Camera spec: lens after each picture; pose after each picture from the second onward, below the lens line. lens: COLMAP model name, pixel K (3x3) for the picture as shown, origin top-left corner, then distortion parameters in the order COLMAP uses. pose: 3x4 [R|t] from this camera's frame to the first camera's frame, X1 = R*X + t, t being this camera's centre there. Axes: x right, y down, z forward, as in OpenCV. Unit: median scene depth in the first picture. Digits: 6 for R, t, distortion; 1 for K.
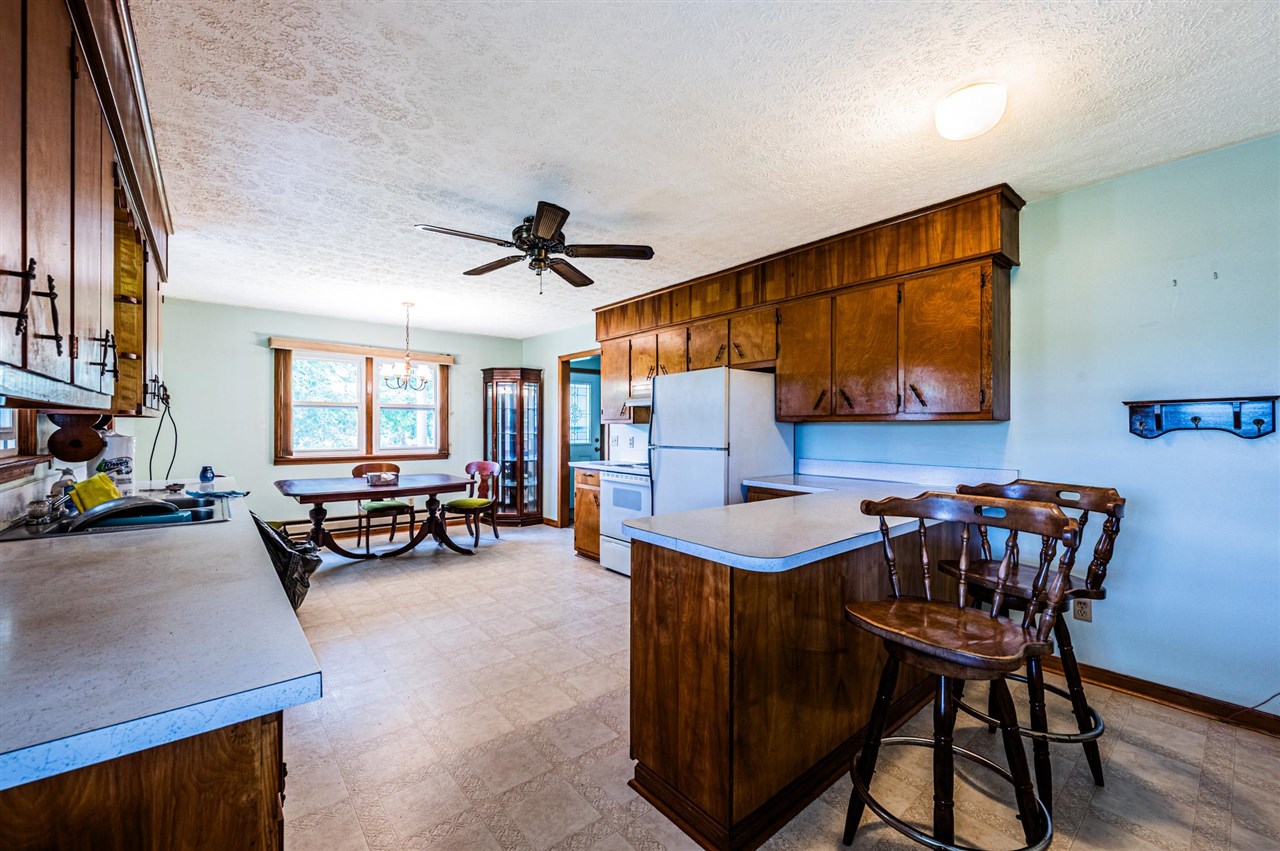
lens RADIAL K [[513.2, 0, 646.4], [0, 513.2, 430.7], [0, 0, 1]] dist [-0.001759, -0.000184]
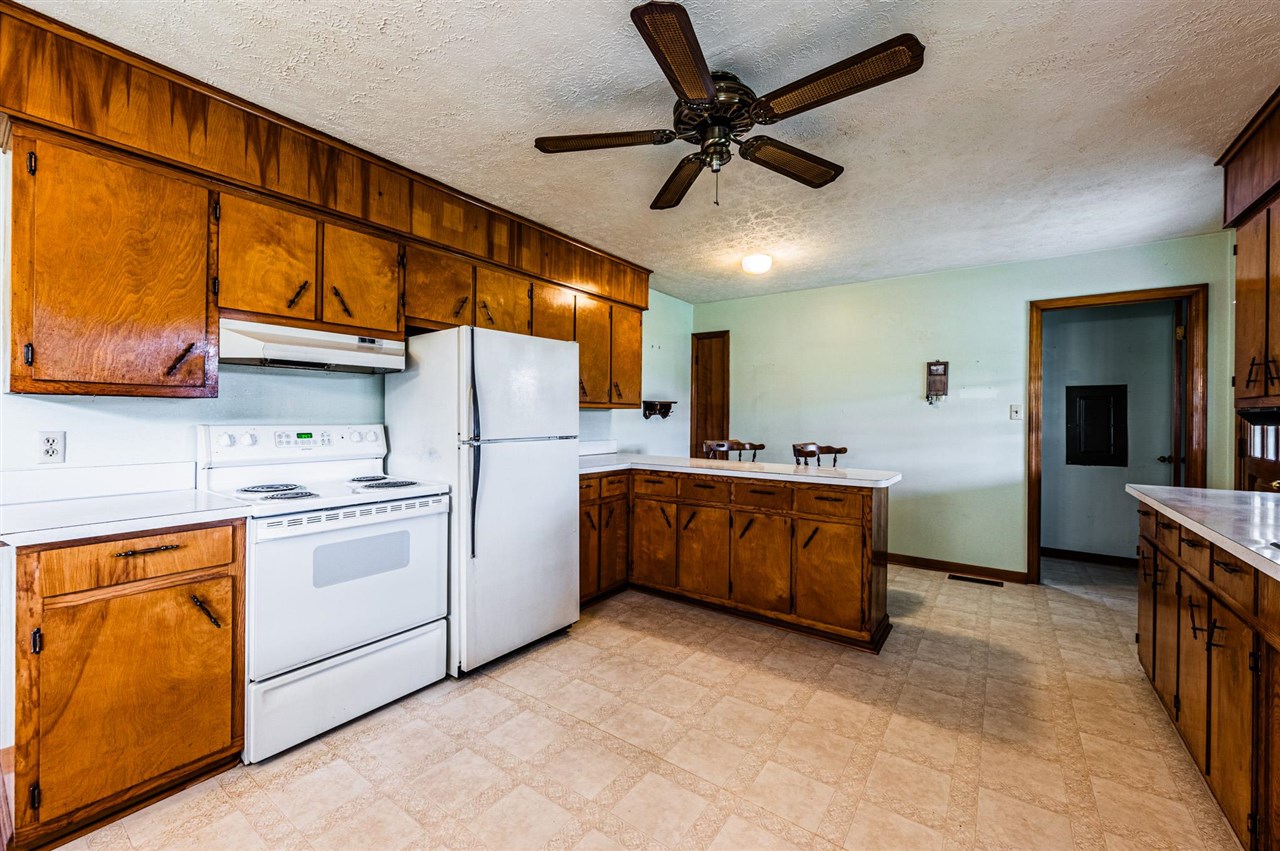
lens RADIAL K [[513.2, 0, 615.4], [0, 513.2, 411.2], [0, 0, 1]] dist [-0.001759, -0.000184]
pose [[-0.215439, 0.004554, 0.976507, -0.665430], [-0.003089, 0.999981, -0.005345, -0.001691], [-0.976512, -0.004168, -0.215421, 1.038500]]
